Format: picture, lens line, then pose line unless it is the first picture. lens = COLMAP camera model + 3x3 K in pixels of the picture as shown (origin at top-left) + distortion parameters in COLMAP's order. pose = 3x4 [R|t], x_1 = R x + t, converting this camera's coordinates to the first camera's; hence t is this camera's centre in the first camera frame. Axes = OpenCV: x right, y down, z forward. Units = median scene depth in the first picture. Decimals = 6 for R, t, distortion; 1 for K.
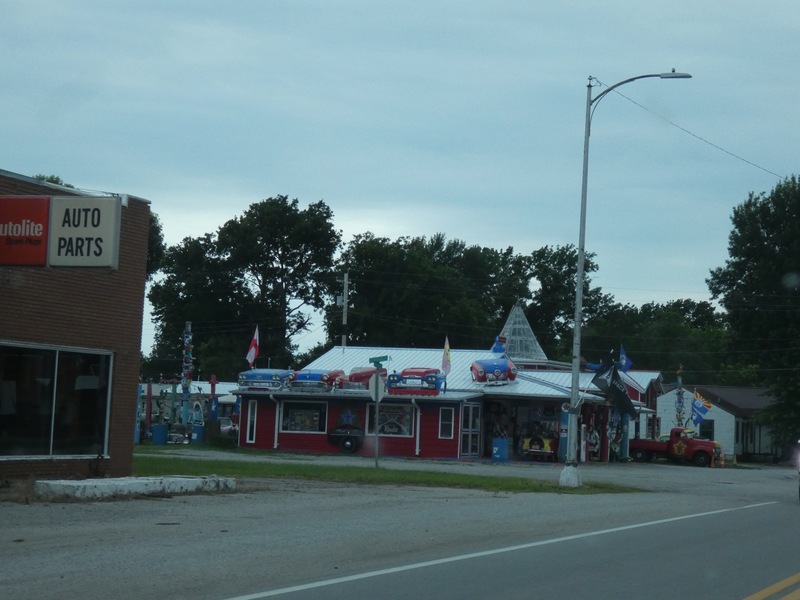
lens RADIAL K [[1755.0, 0, 398.8], [0, 1755.0, 299.7], [0, 0, 1]] dist [0.022240, 0.000000]
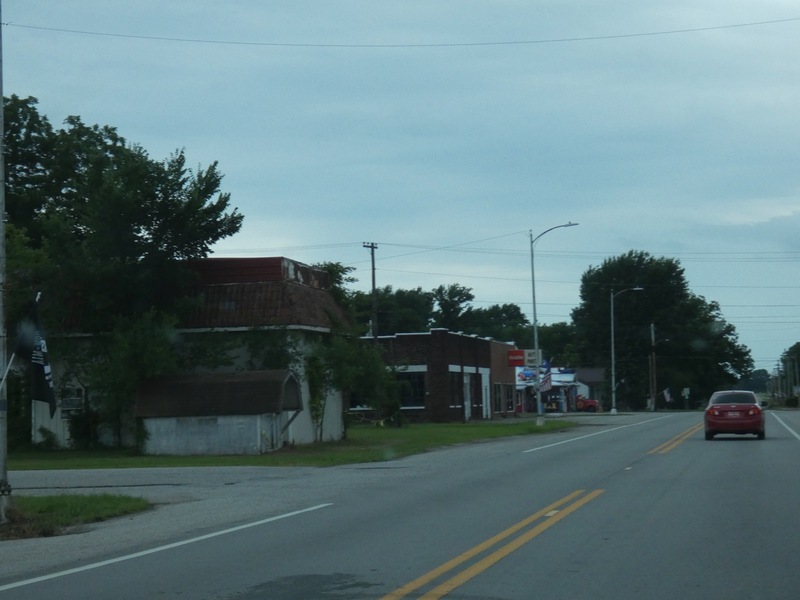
lens RADIAL K [[1755.0, 0, 400.7], [0, 1755.0, 300.0], [0, 0, 1]] dist [0.022240, 0.000000]
pose [[0.985695, -0.051805, 0.160379, -0.293167], [0.049524, 0.998607, 0.018186, -0.067924], [-0.161098, -0.009983, 0.986888, -0.785407]]
